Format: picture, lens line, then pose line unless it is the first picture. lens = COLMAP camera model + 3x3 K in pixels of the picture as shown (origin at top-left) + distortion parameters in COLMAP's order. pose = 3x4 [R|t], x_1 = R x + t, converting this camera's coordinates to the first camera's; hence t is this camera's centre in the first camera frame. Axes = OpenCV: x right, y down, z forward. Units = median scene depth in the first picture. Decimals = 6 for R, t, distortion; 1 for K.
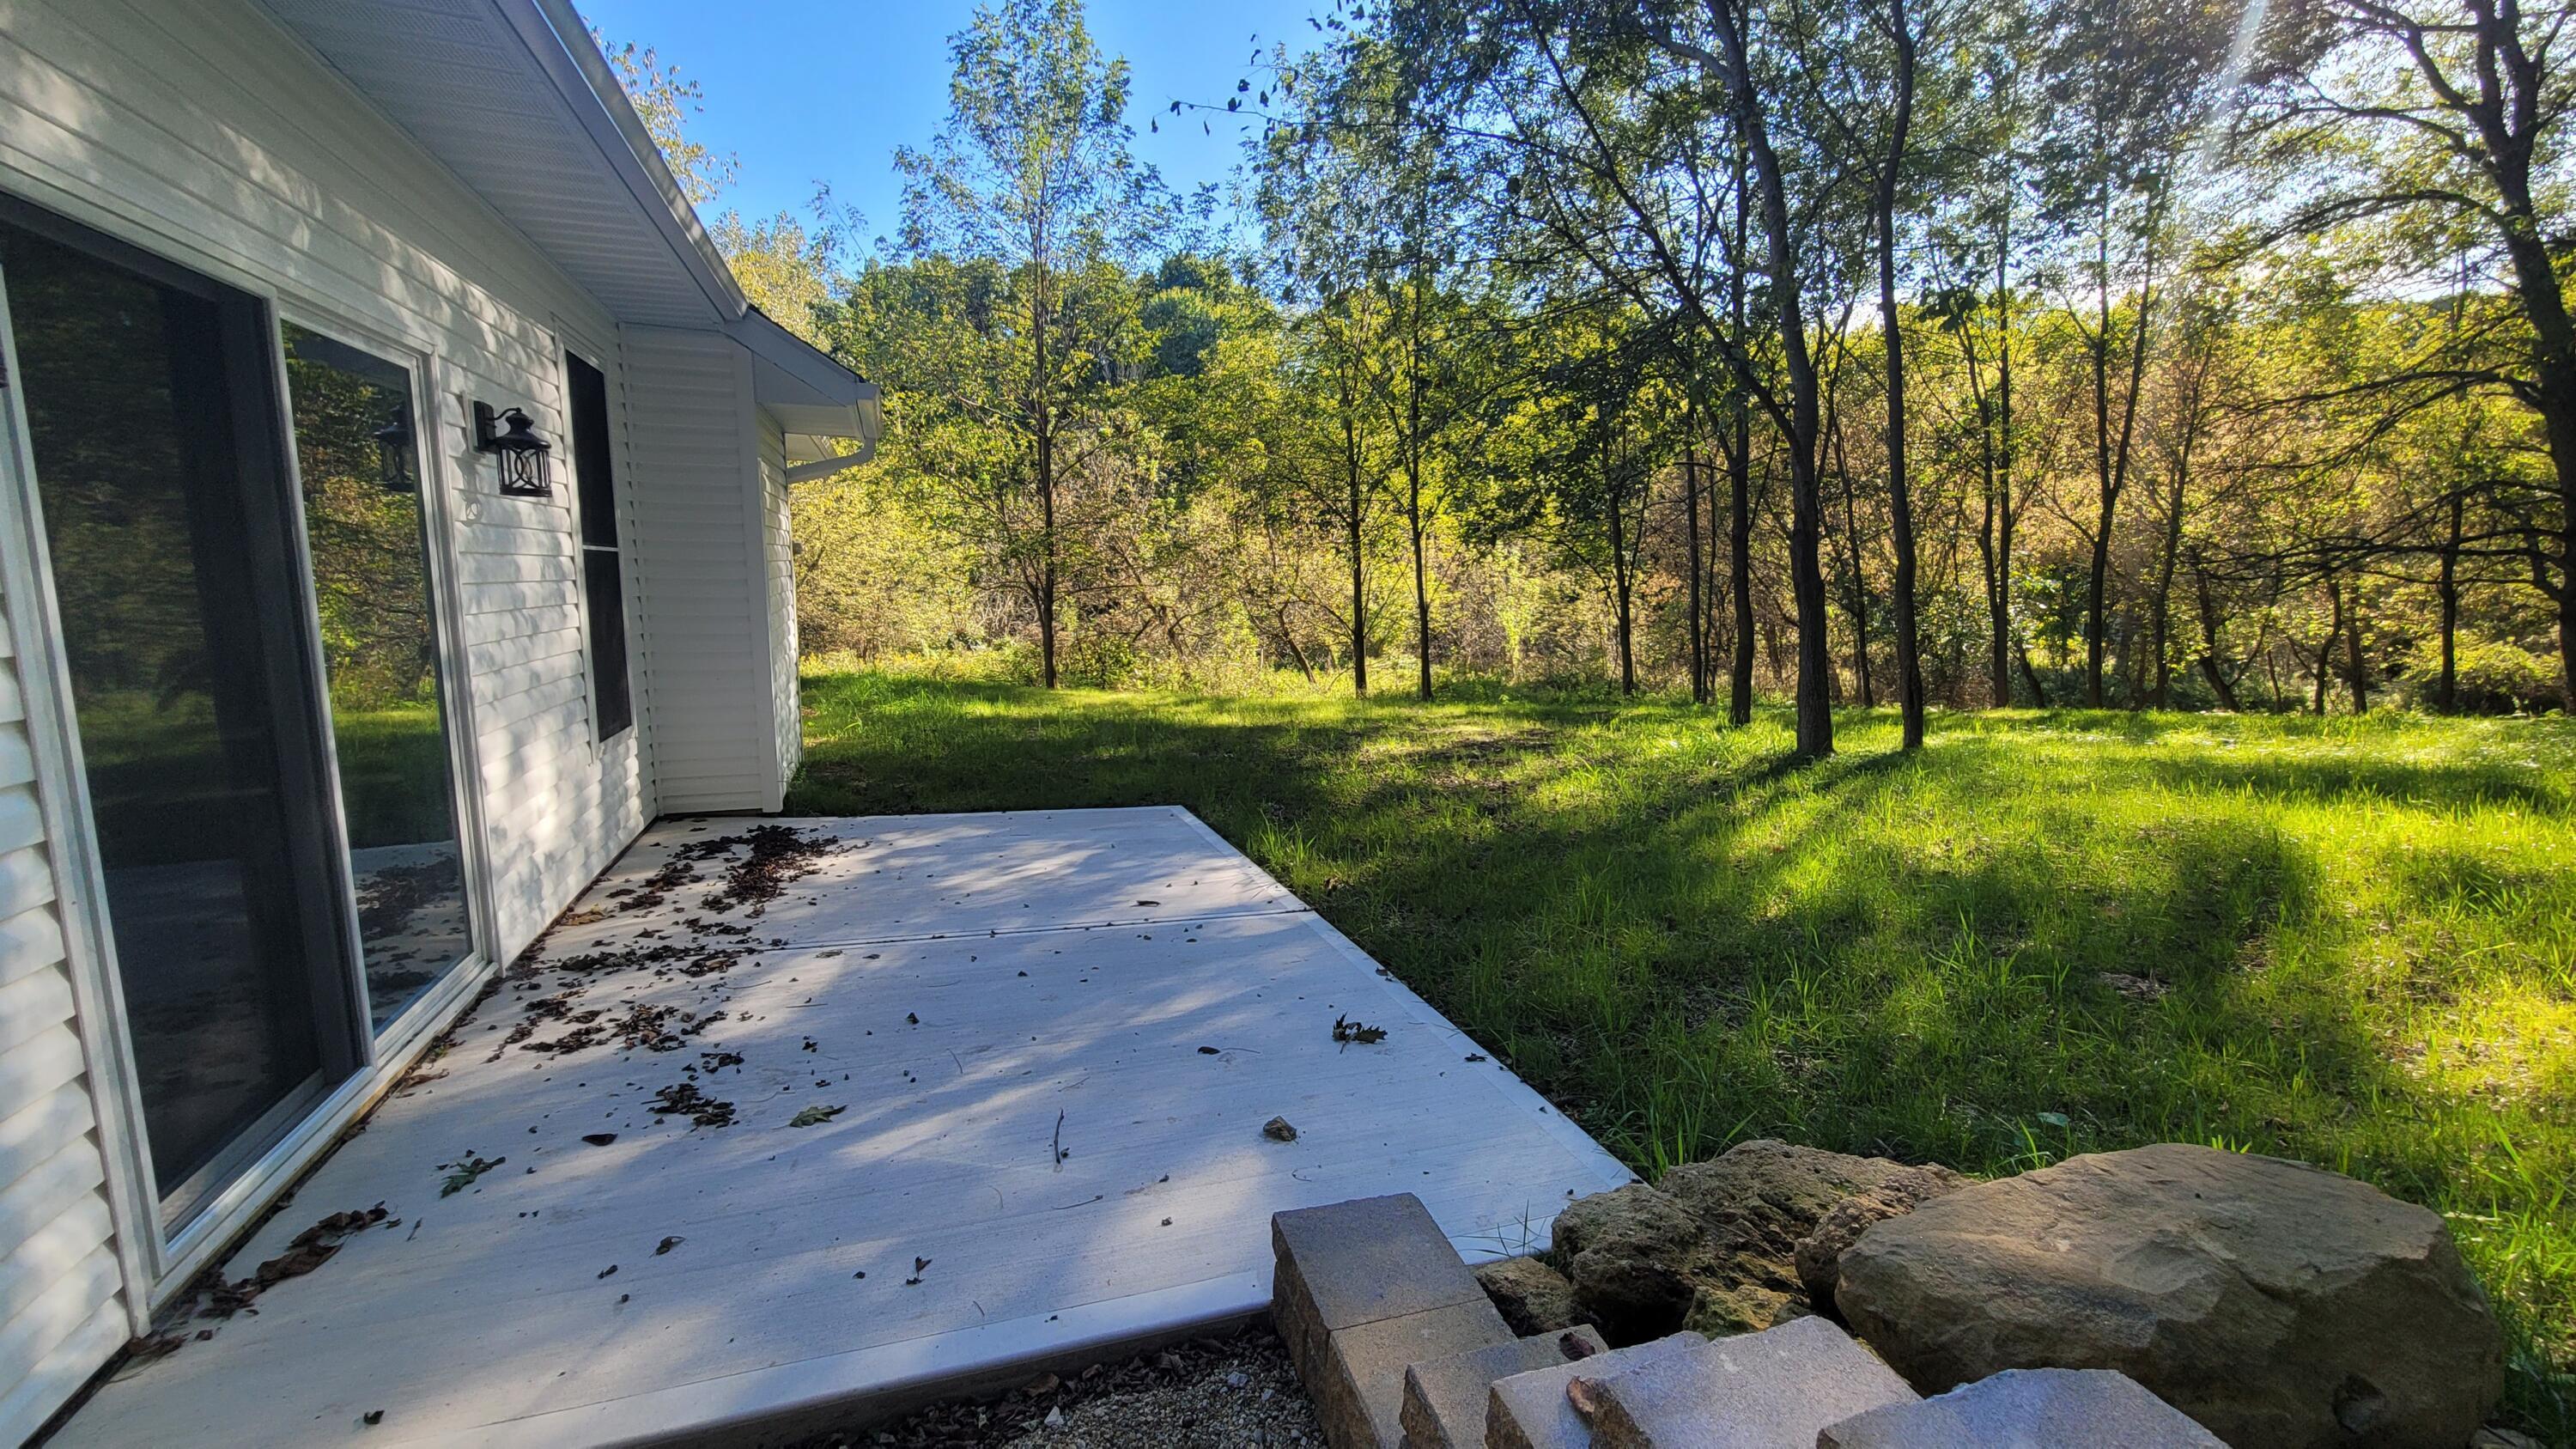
lens RADIAL K [[1041.7, 0, 1293.0], [0, 1041.7, 734.0], [0, 0, 1]] dist [-0.000909, -0.000490]
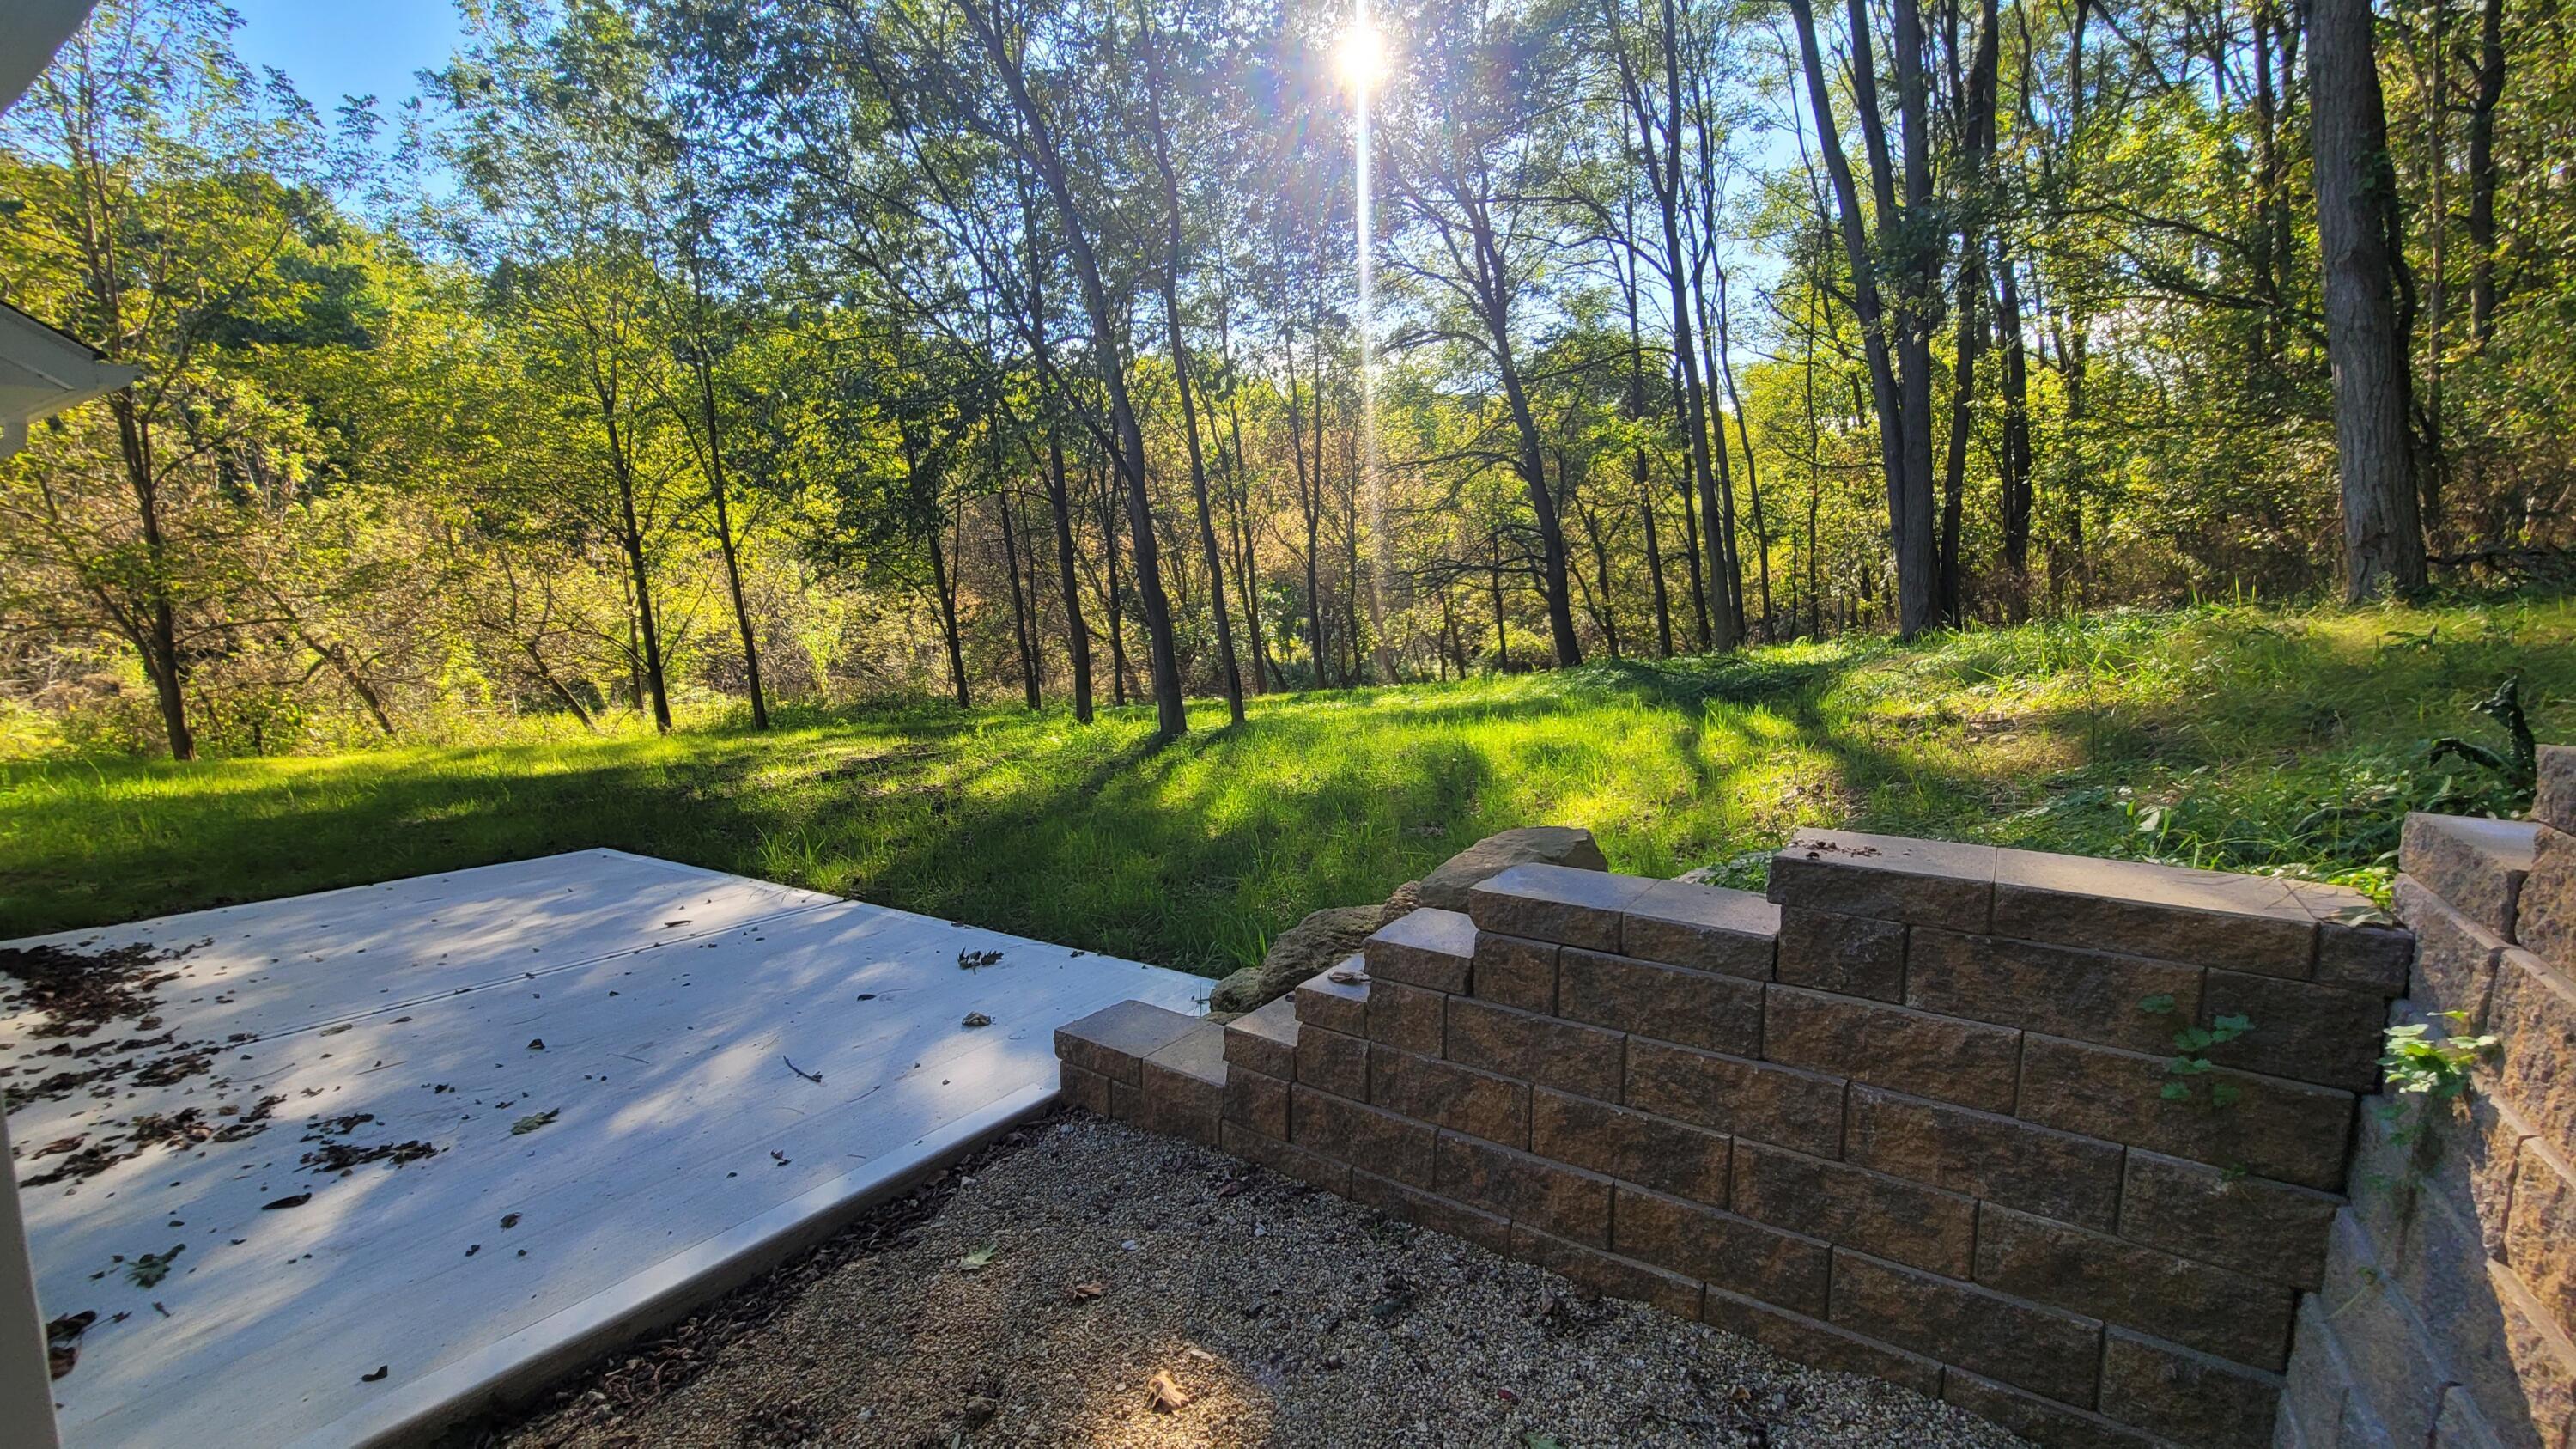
lens RADIAL K [[1045.0, 0, 1288.0], [0, 1045.0, 724.5], [0, 0, 1]] dist [-0.026734, -0.000008]
pose [[0.800836, -0.087869, 0.592402, -0.122168], [0.103301, 0.994619, 0.007881, 0.012412], [-0.589907, 0.054884, 0.805604, -0.081029]]
